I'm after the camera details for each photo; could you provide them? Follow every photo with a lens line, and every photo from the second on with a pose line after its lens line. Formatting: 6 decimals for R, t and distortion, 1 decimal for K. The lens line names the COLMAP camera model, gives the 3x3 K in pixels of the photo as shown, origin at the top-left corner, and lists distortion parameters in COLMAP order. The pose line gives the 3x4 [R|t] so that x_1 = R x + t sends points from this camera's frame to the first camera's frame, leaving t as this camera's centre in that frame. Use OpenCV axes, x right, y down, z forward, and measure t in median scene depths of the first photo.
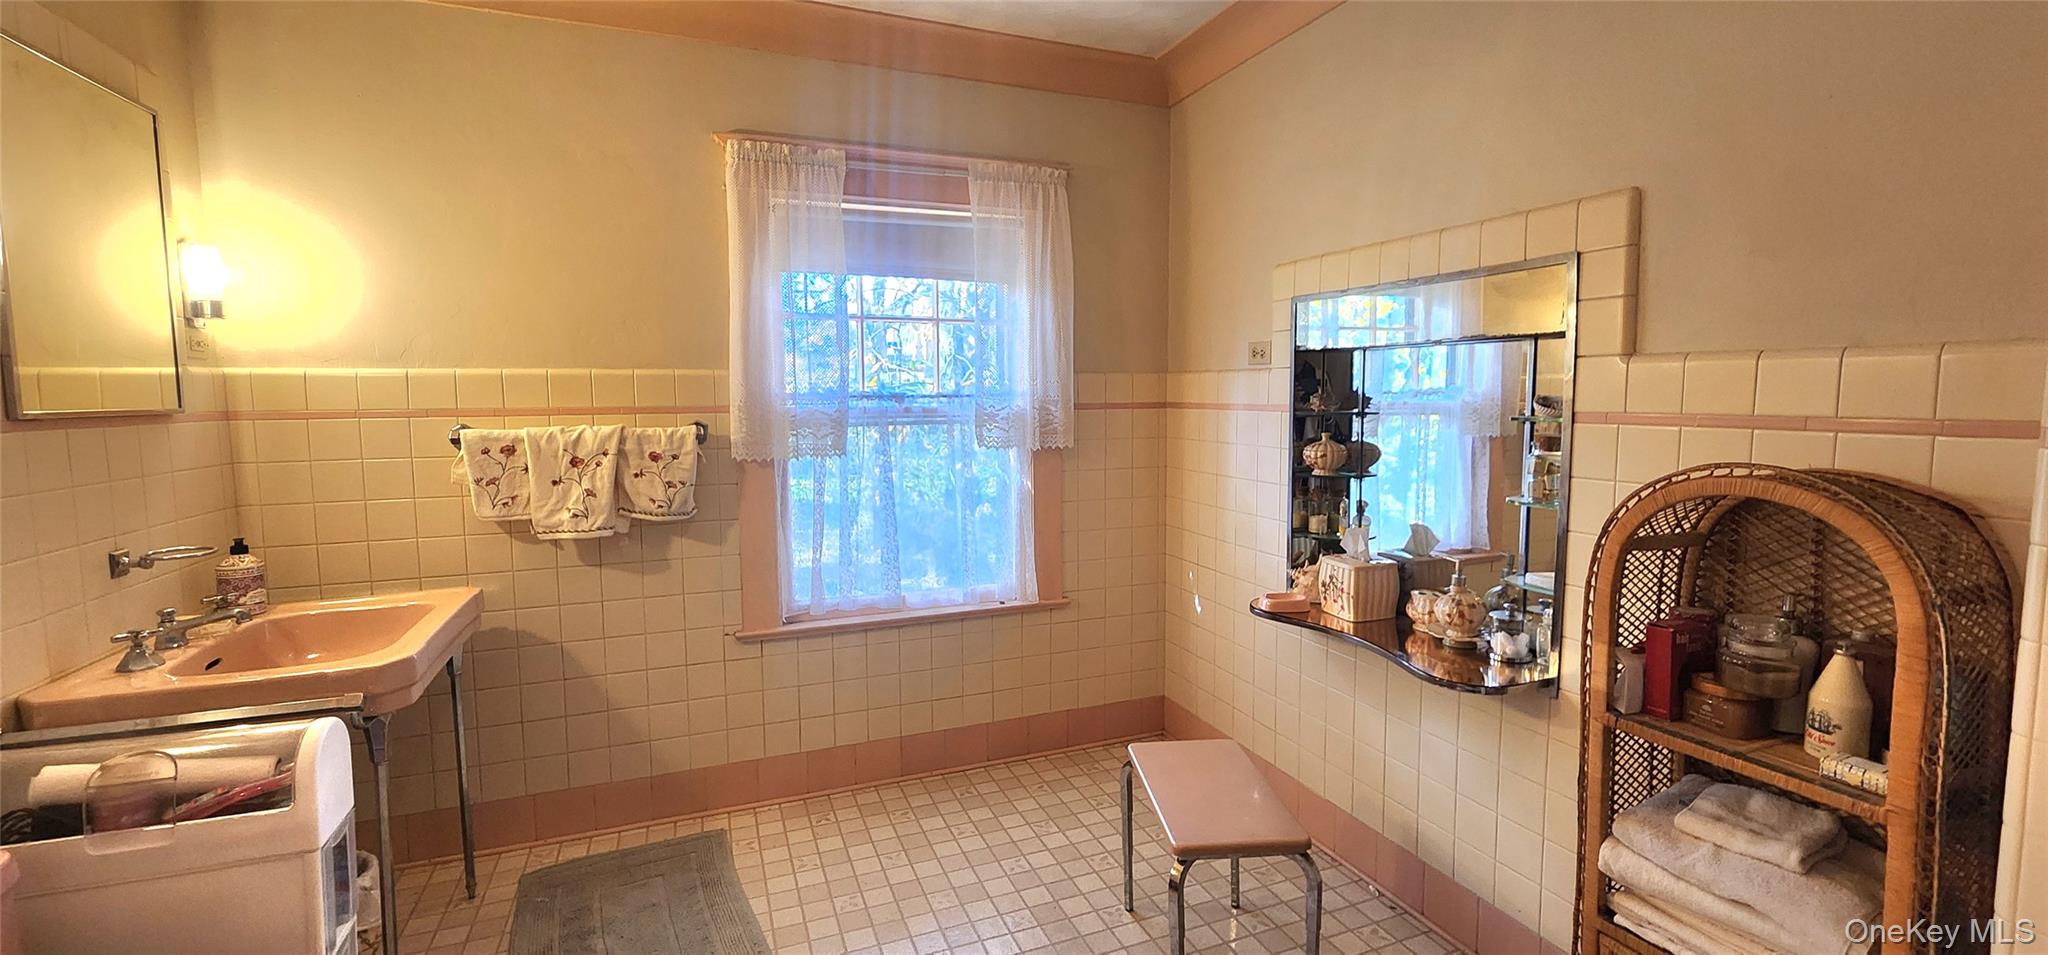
lens RADIAL K [[840.5, 0, 1029.8], [0, 840.5, 467.4], [0, 0, 1]] dist [-0.000995, 0.000128]
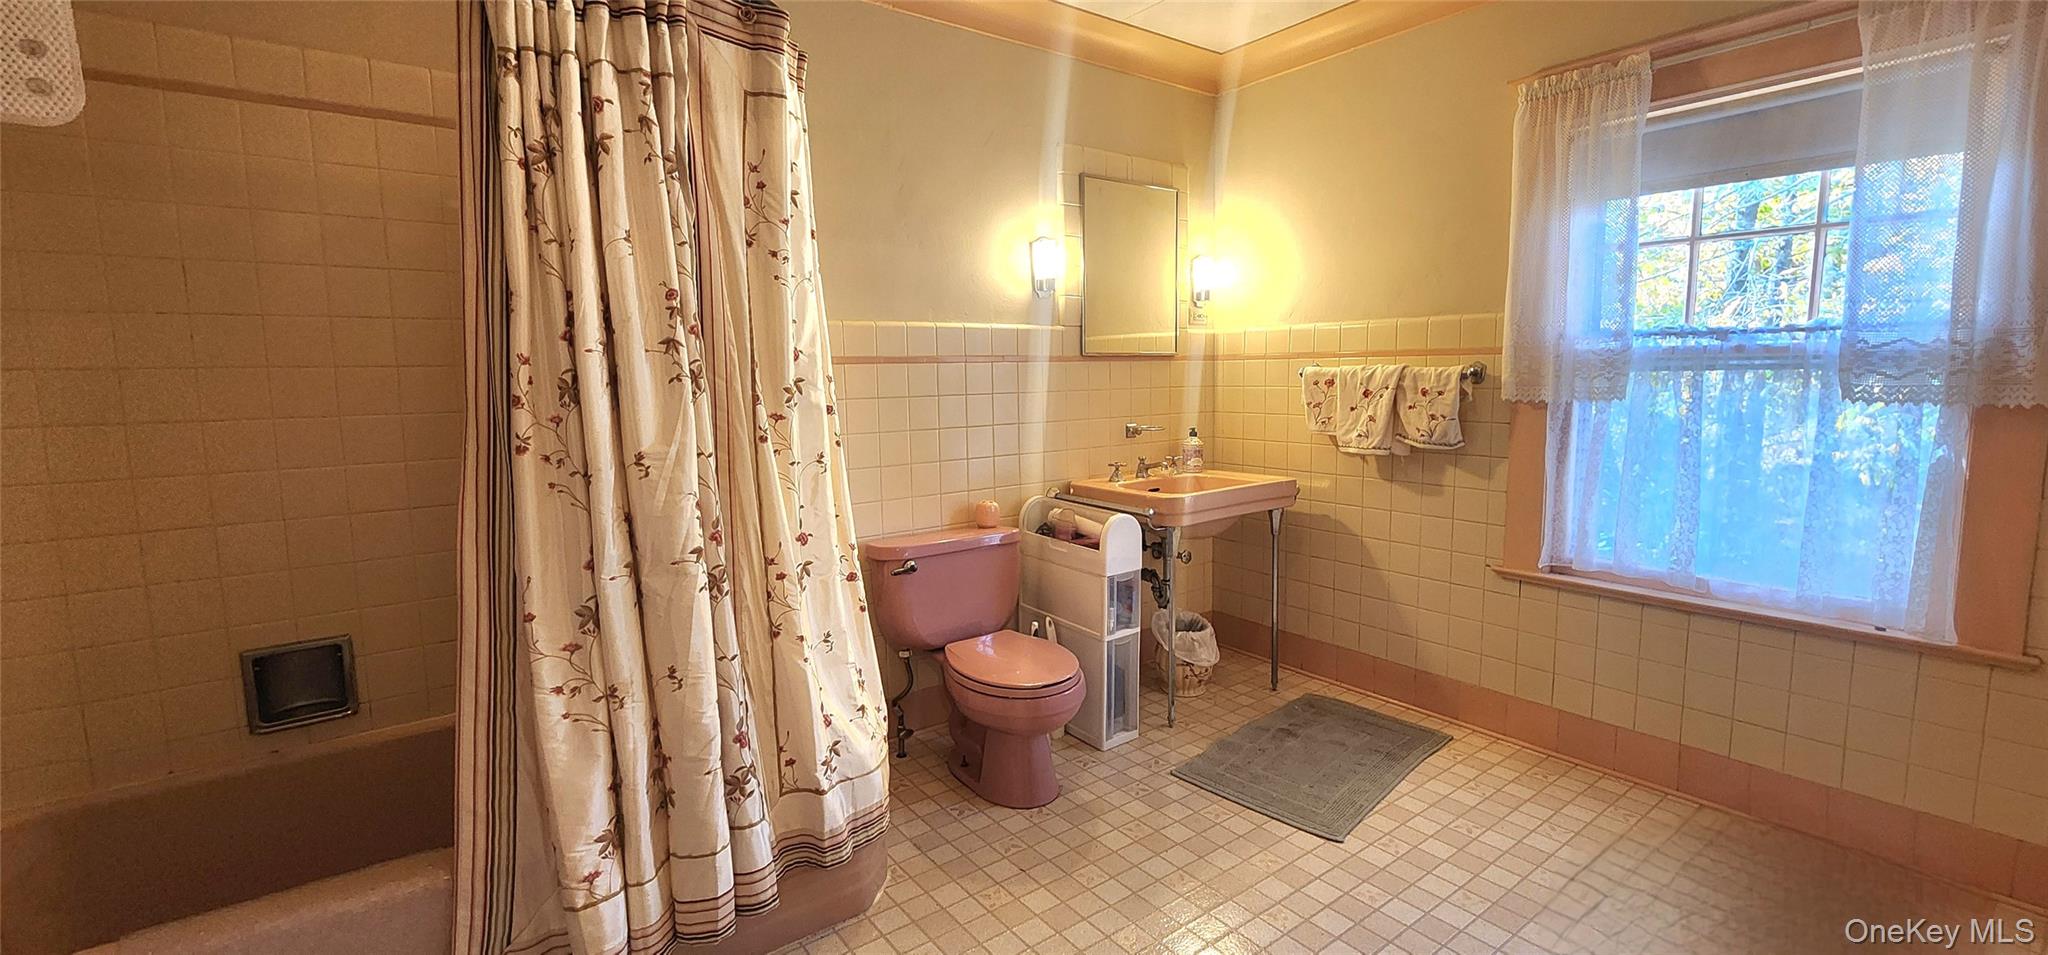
lens RADIAL K [[840.5, 0, 1029.8], [0, 840.5, 467.4], [0, 0, 1]] dist [-0.000995, 0.000128]
pose [[0.260810, 0.115207, -0.958491, 0.532066], [-0.071644, 0.992426, 0.099791, 0.013534], [0.962728, 0.042644, 0.267089, 0.172392]]
